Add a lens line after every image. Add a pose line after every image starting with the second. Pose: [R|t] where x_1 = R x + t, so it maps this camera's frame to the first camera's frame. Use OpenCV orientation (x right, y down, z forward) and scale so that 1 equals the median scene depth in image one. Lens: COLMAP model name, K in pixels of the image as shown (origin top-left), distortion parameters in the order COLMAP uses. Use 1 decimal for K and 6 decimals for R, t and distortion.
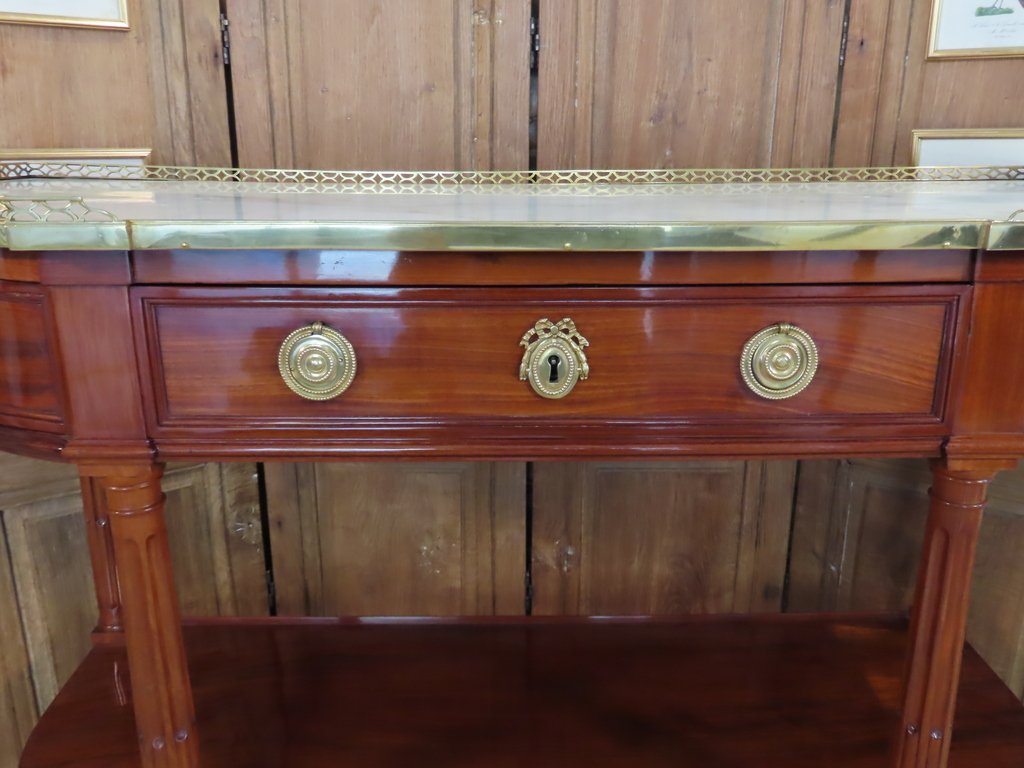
lens RADIAL K [[863.8, 0, 514.2], [0, 863.8, 379.0], [0, 0, 1]] dist [0.005825, -0.009224]
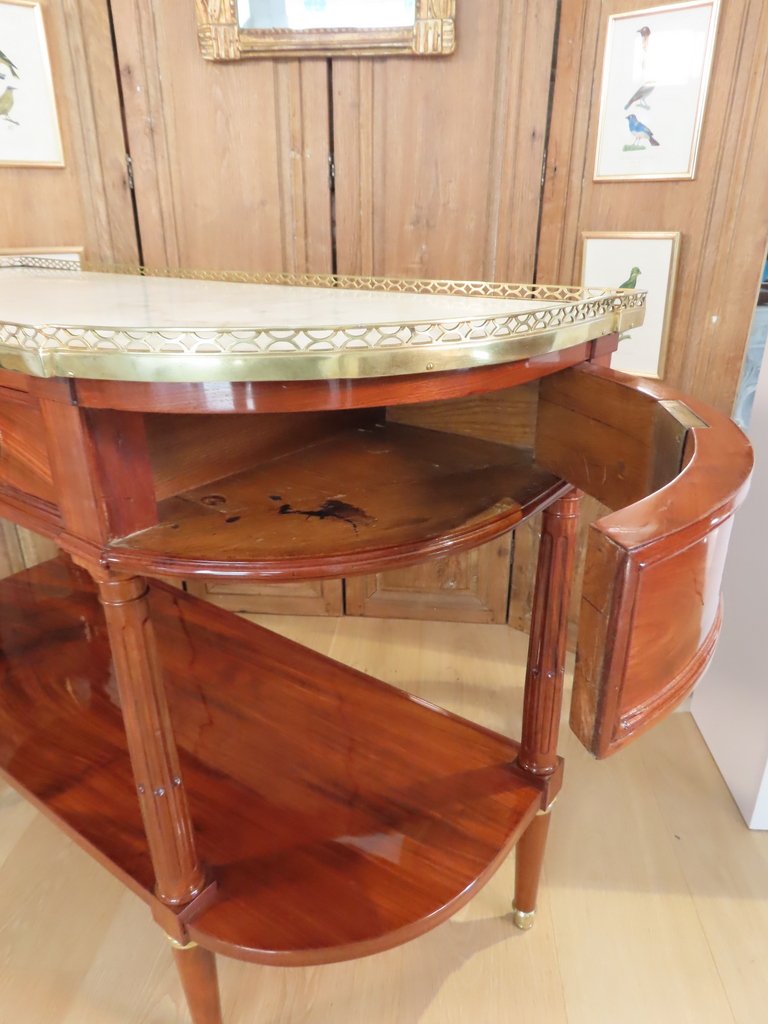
lens RADIAL K [[706.2, 0, 380.4], [0, 706.2, 510.8], [0, 0, 1]] dist [0.009290, -0.006895]
pose [[0.995732, 0.028226, -0.087875, 0.224483], [-0.017188, 0.992143, 0.123921, 0.035308], [0.090682, -0.121881, 0.988393, -0.253195]]
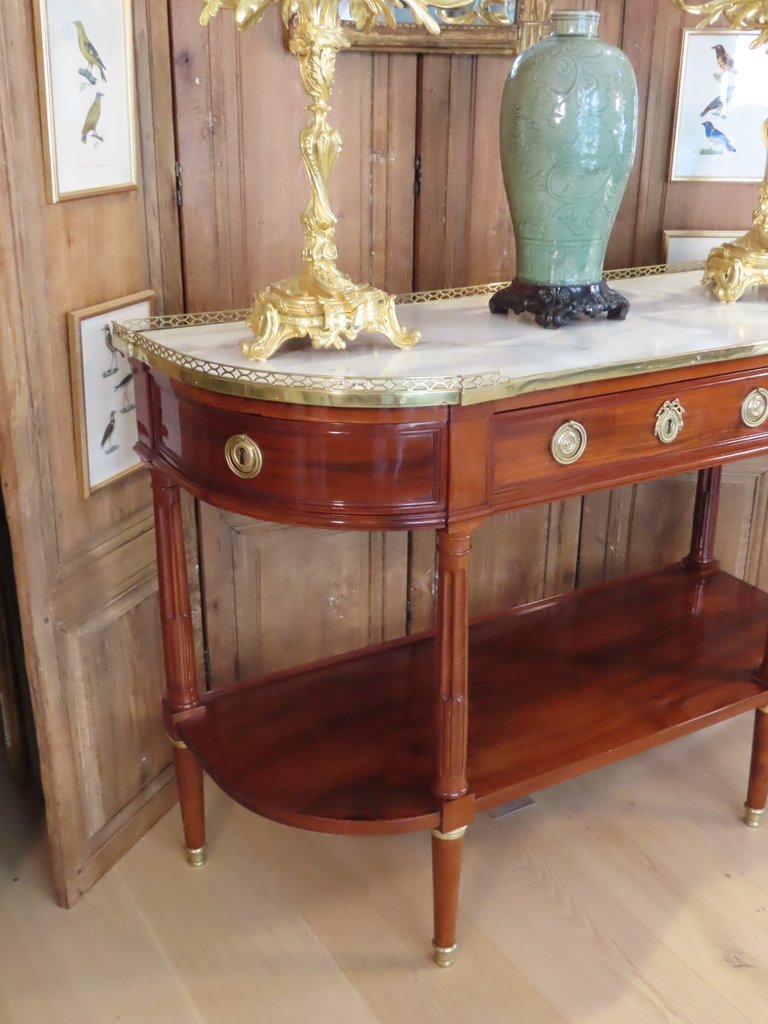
lens RADIAL K [[1154.7, 0, 377.6], [0, 1154.7, 518.8], [0, 0, 1]] dist [0.009408, 0.000000]
pose [[0.870447, -0.181273, 0.457670, -0.862940], [0.133547, 0.981821, 0.134882, -0.131463], [-0.473801, -0.056287, 0.878831, -0.459539]]
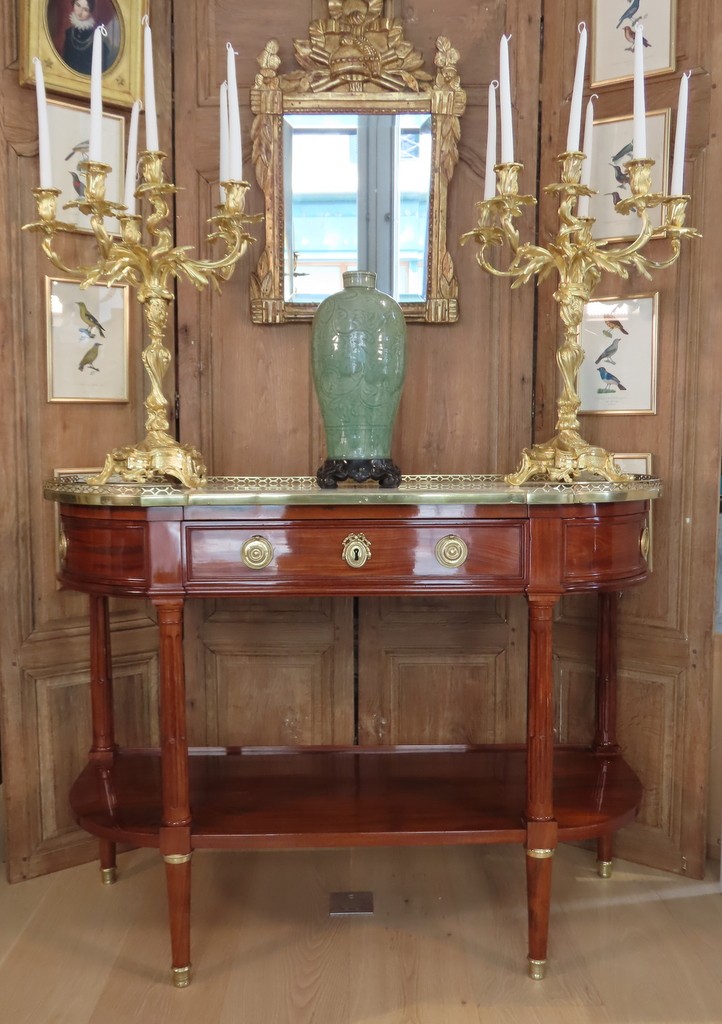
lens RADIAL K [[949.3, 0, 350.2], [0, 949.3, 511.1], [0, 0, 1]] dist [-0.005679, 0.000000]
pose [[0.999933, -0.007510, -0.008838, 0.027865], [0.005646, 0.980849, -0.194687, 0.185802], [0.010131, 0.194624, 0.980826, -0.812208]]
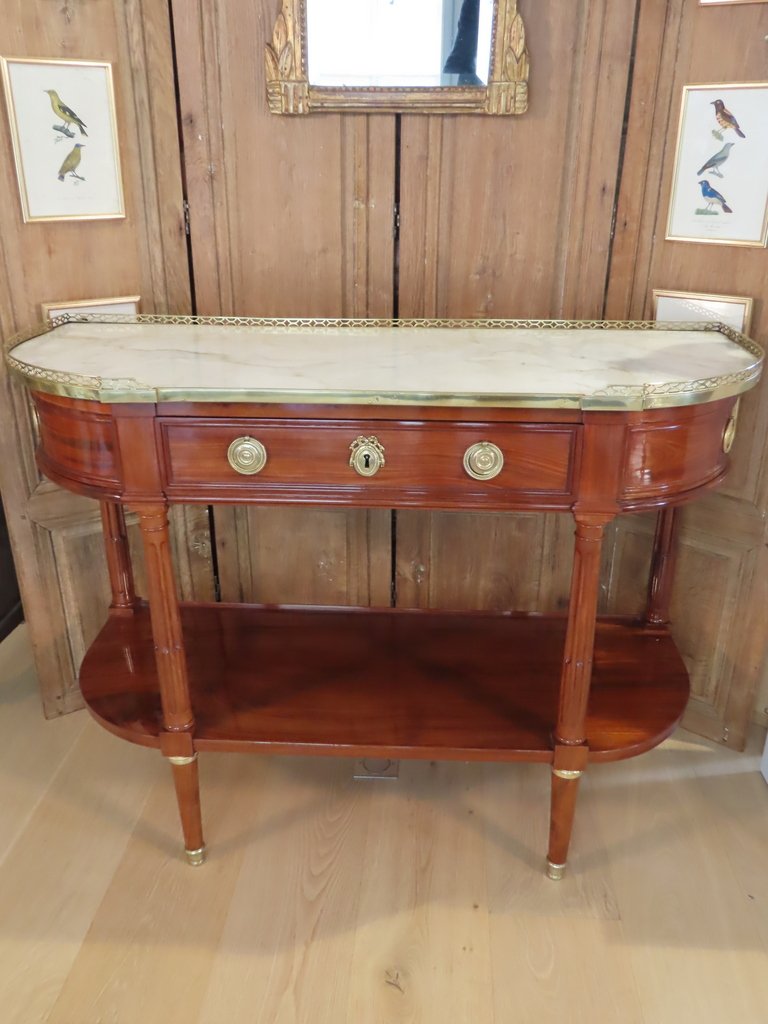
lens RADIAL K [[863.8, 0, 380.1], [0, 863.8, 512.9], [0, 0, 1]] dist [0.005825, -0.009224]
pose [[0.996879, 0.027769, -0.073893, 0.114277], [-0.018414, 0.992061, 0.124399, -0.081893], [0.076761, -0.122650, 0.989477, -0.482628]]
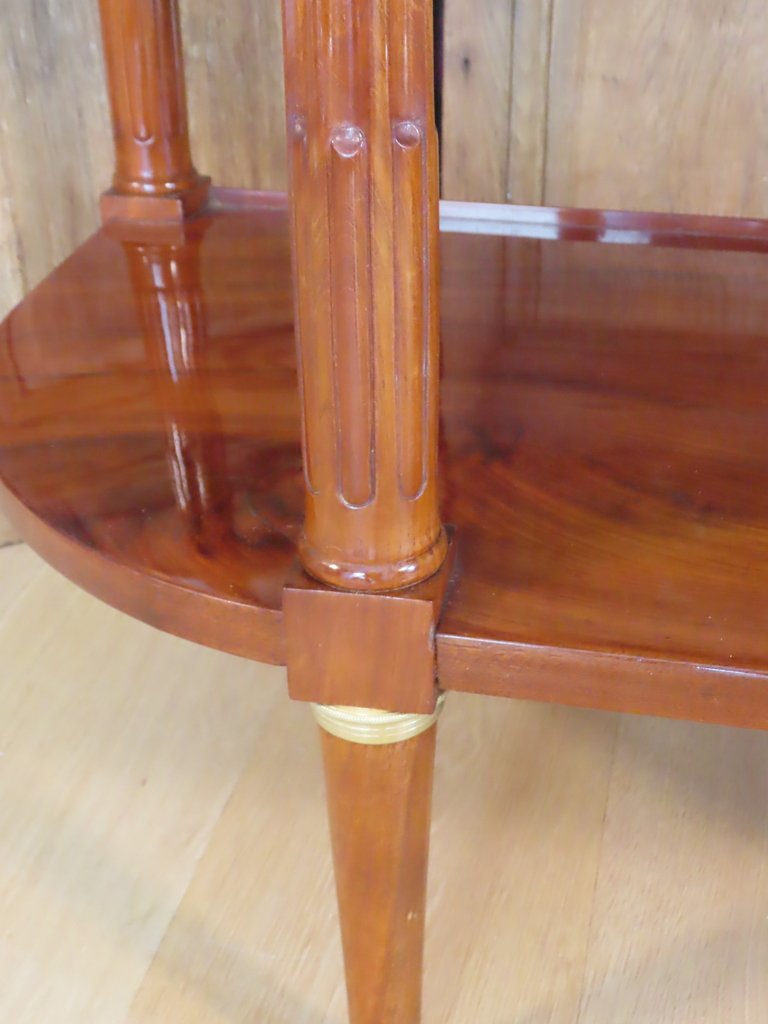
lens RADIAL K [[1402.7, 0, 401.8], [0, 1402.7, 526.2], [0, 0, 1]] dist [0.013363, 0.000000]
pose [[0.975999, 0.109256, -0.188386, -0.157448], [-0.057254, 0.963347, 0.262077, 0.243062], [0.210114, -0.245001, 0.946481, 0.254327]]
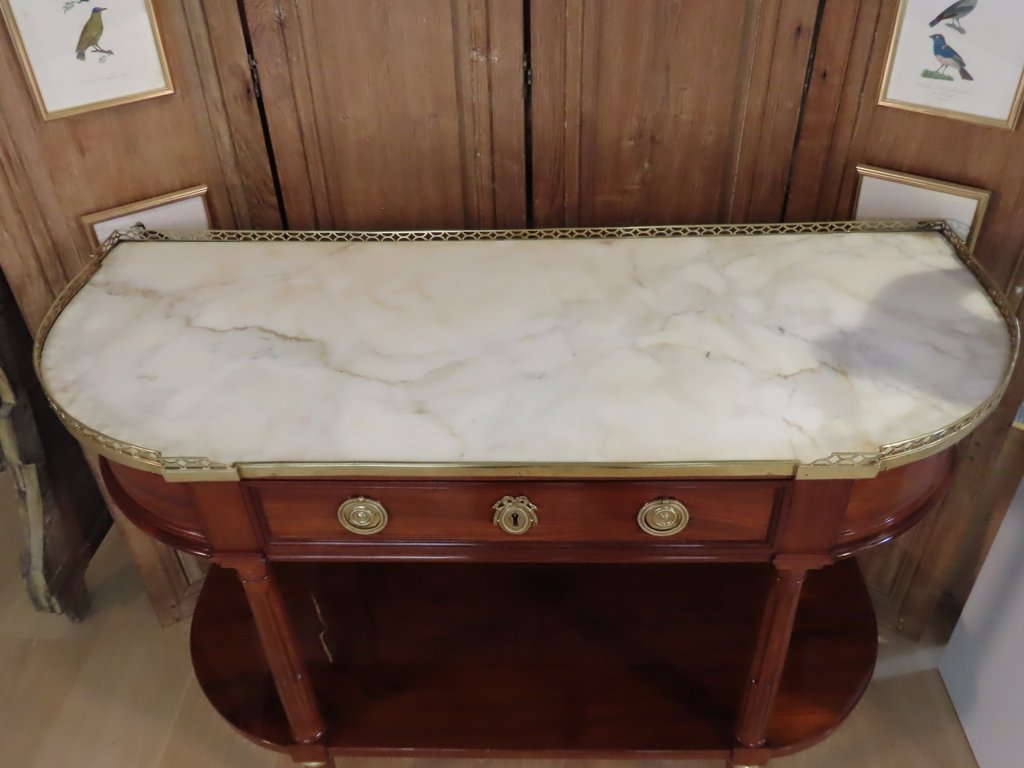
lens RADIAL K [[863.8, 0, 509.5], [0, 863.8, 377.1], [0, 0, 1]] dist [0.005825, -0.009224]
pose [[0.998264, 0.000778, -0.058901, 0.065578], [0.020194, 0.934795, 0.354614, -0.413344], [0.055336, -0.355188, 0.933156, -0.177458]]
